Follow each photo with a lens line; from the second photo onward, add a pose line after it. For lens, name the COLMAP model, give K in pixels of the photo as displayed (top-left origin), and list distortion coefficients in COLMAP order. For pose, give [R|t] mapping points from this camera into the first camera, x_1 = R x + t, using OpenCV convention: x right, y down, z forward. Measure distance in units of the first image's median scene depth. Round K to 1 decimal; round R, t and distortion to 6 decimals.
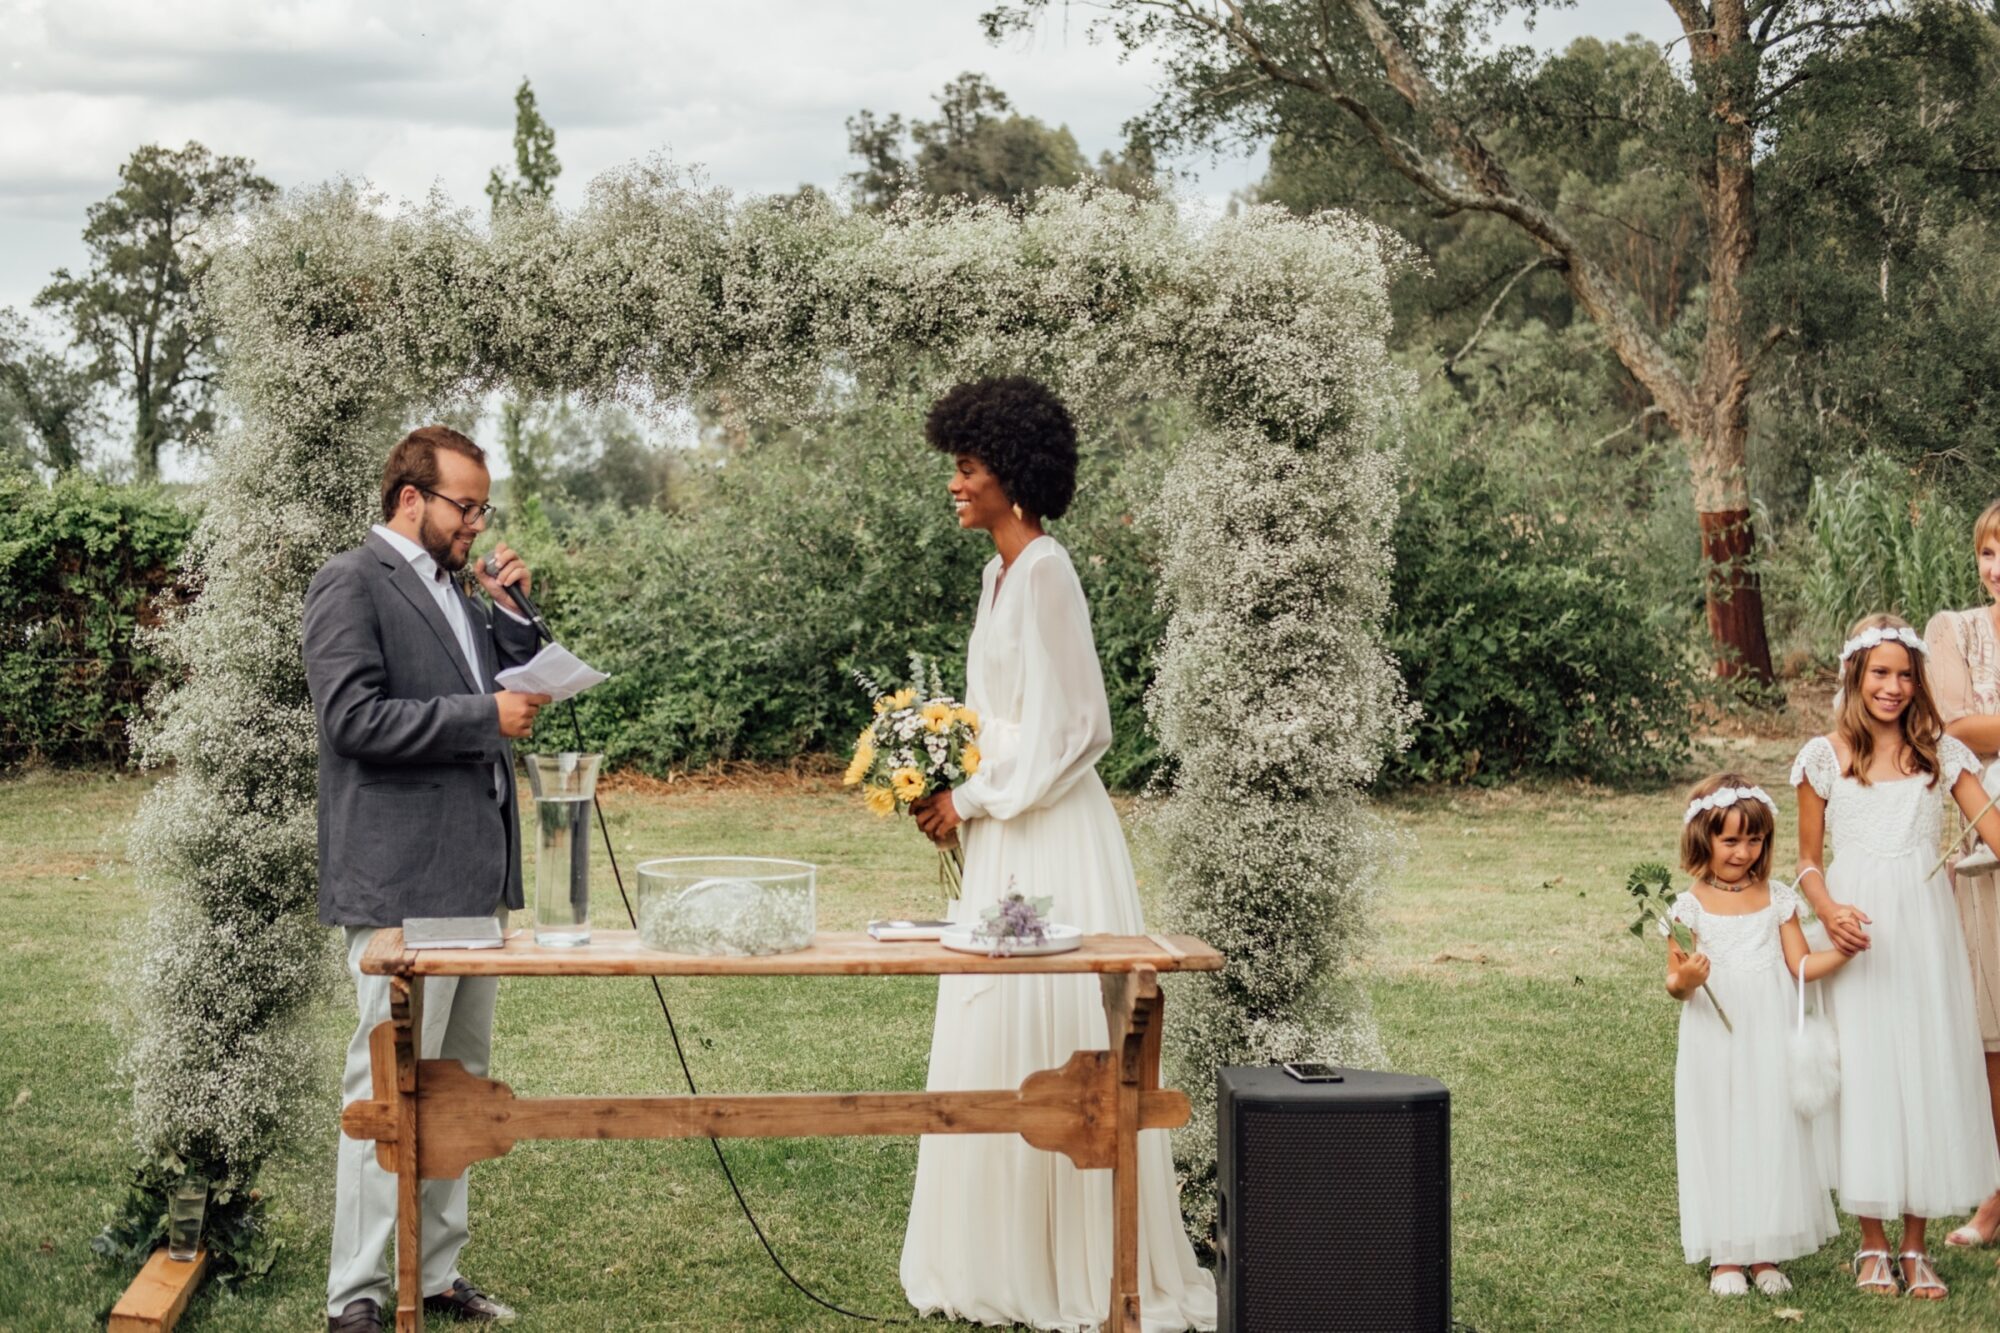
lens RADIAL K [[3271.1, 0, 823.0], [0, 3271.1, 496.9], [0, 0, 1]] dist [0.030657, 0.090069]
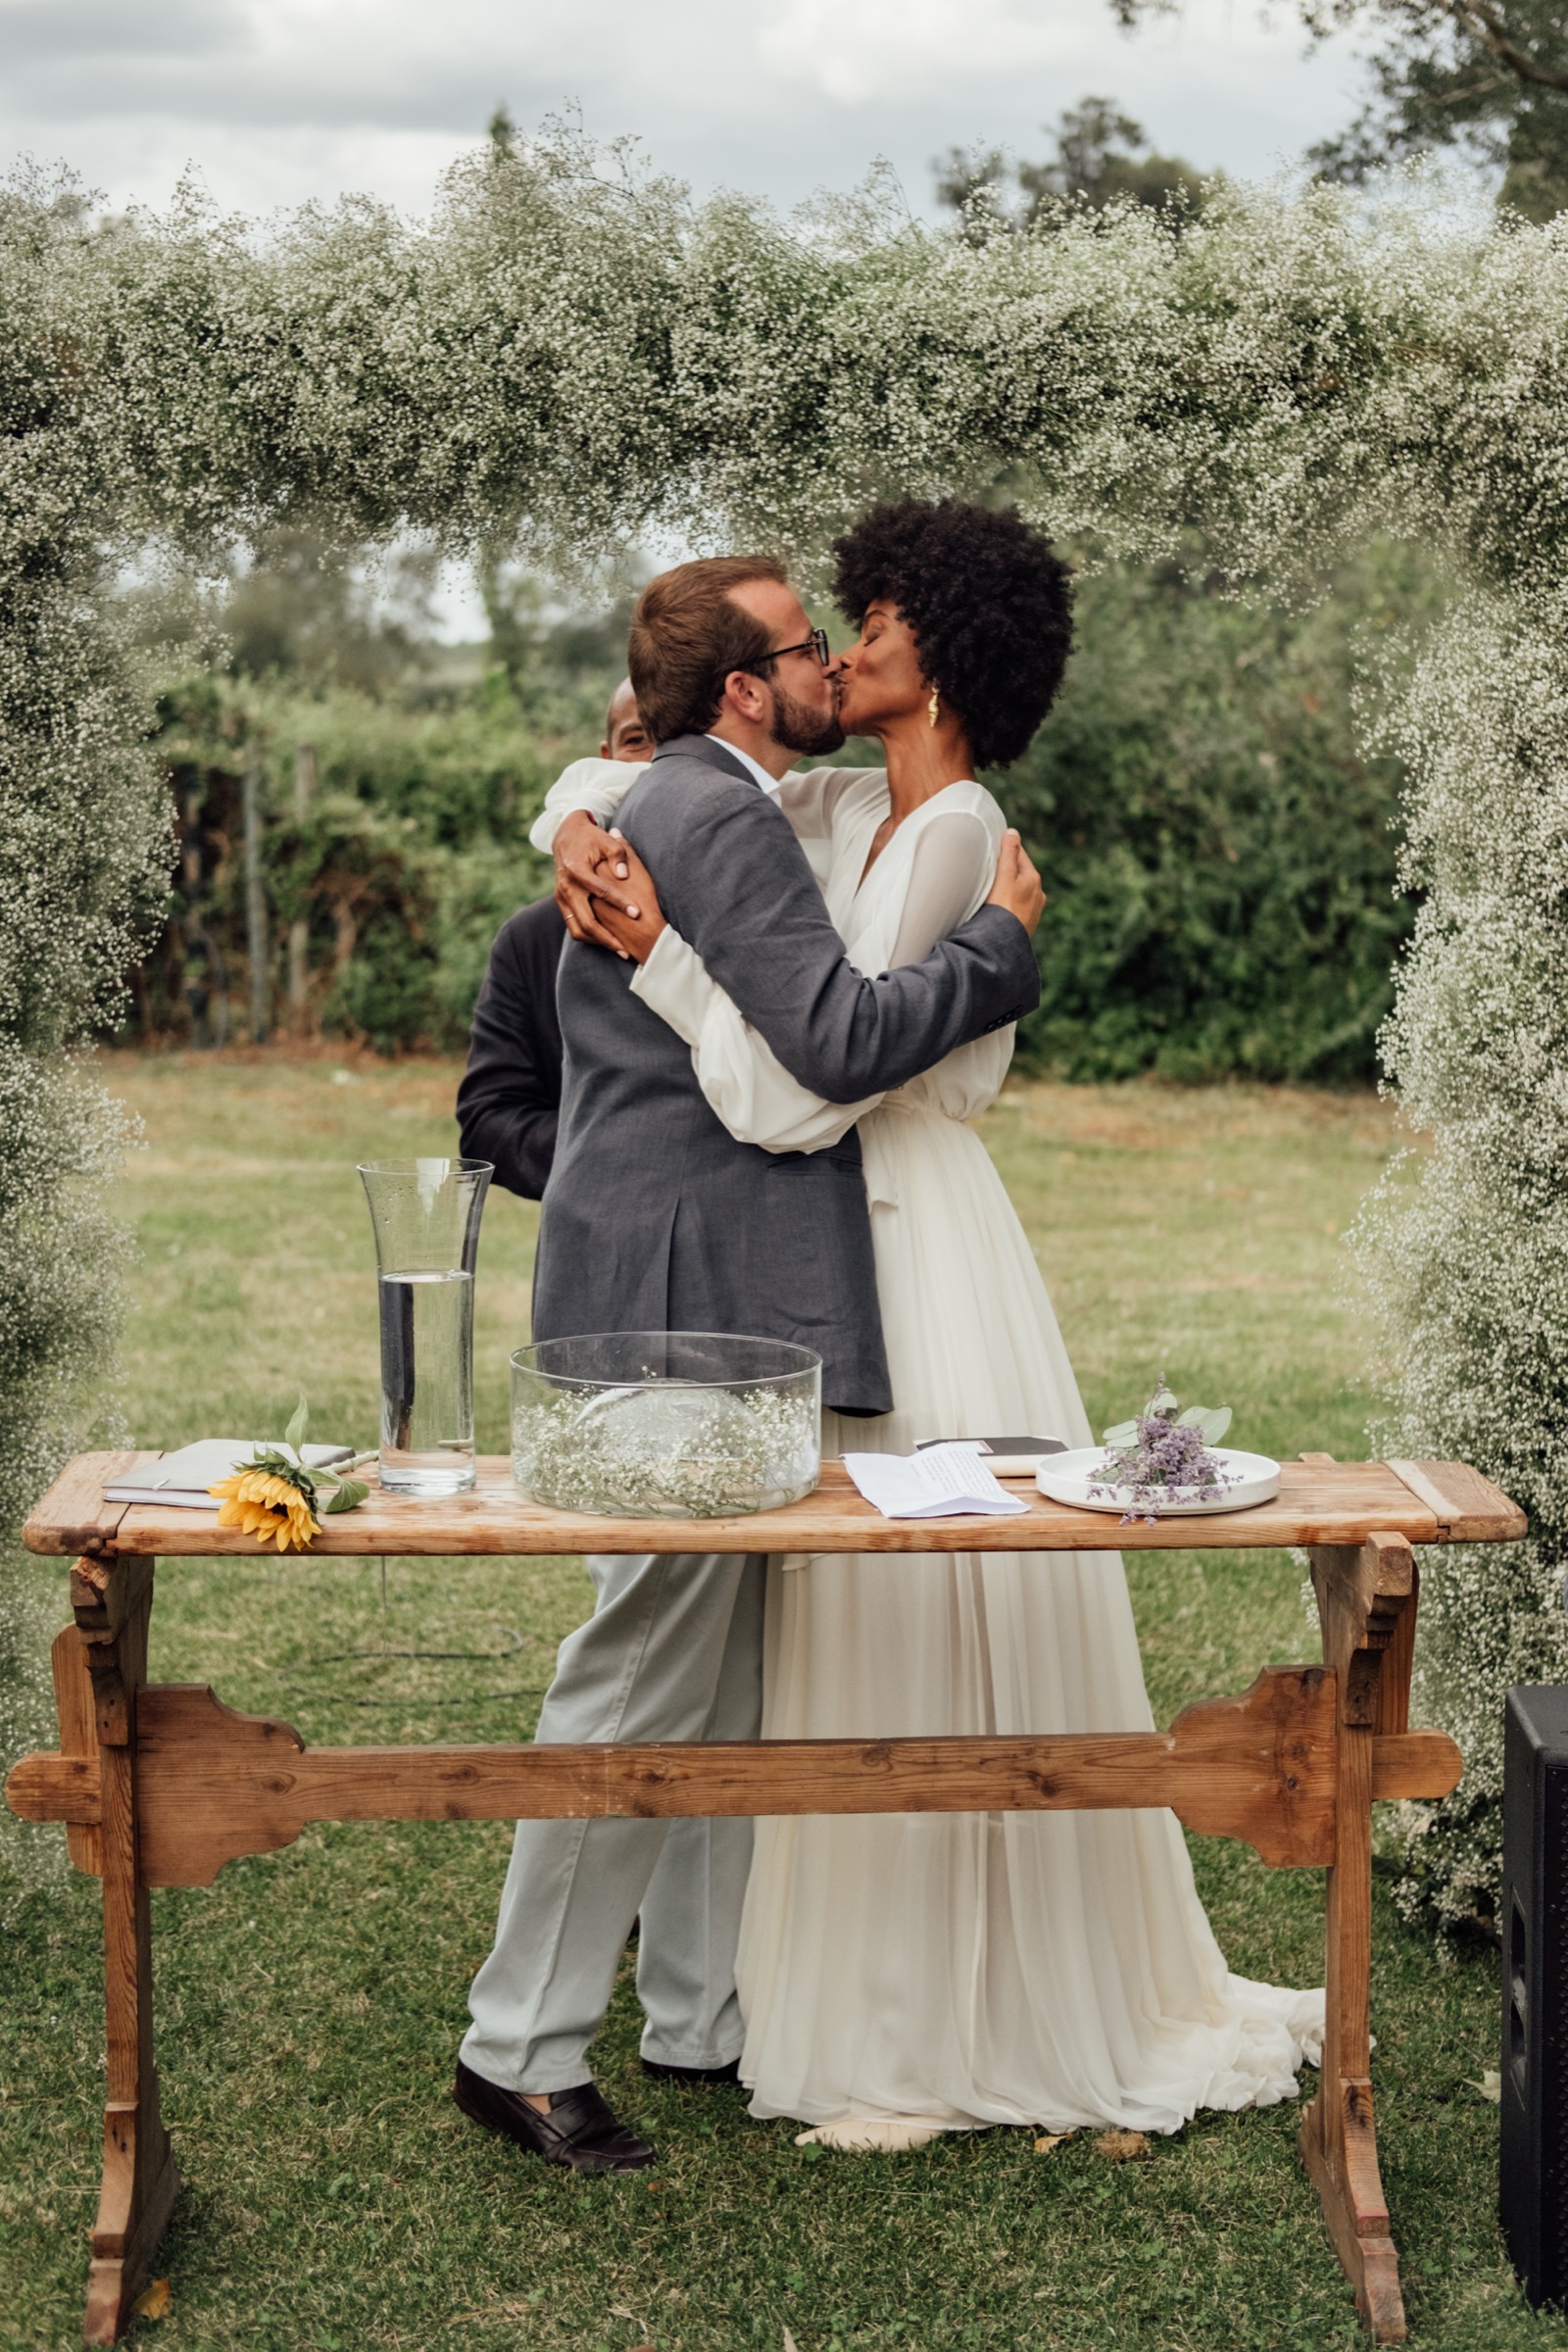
lens RADIAL K [[4172.7, 0, 832.5], [0, 4172.7, 1114.0], [0, 0, 1]] dist [-0.289333, 2.462951]
pose [[0.999848, 0.000028, -0.017421, 0.011237], [0.001874, 0.994021, 0.109169, -0.008402], [0.017320, -0.109185, 0.993871, 0.239637]]
